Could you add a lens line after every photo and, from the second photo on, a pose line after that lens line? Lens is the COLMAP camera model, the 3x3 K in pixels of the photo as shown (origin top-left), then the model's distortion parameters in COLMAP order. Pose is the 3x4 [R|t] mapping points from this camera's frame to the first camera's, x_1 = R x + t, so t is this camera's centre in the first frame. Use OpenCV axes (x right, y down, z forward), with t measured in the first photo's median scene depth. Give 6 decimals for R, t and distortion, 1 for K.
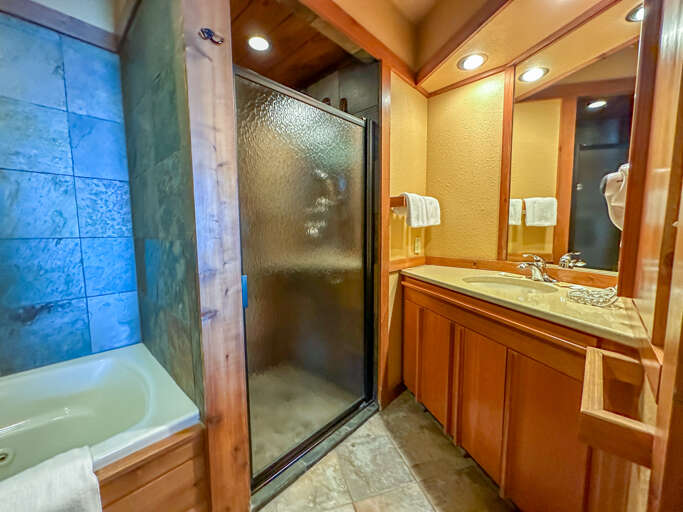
lens RADIAL K [[279.3, 0, 340.9], [0, 279.3, 256.4], [0, 0, 1]] dist [-0.007461, 0.001025]
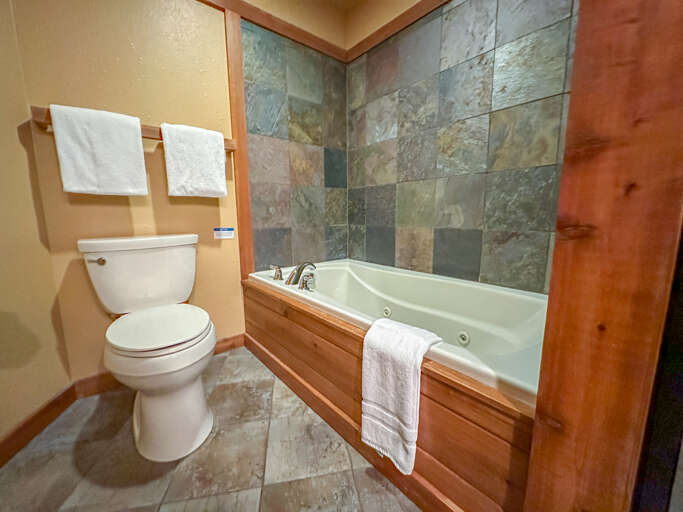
lens RADIAL K [[279.3, 0, 340.9], [0, 279.3, 258.7], [0, 0, 1]] dist [-0.007461, 0.001025]
pose [[-0.125379, 0.167319, -0.977898, 0.104327], [-0.083213, 0.980429, 0.178421, 0.202000], [0.988613, 0.103744, -0.109002, 0.621242]]
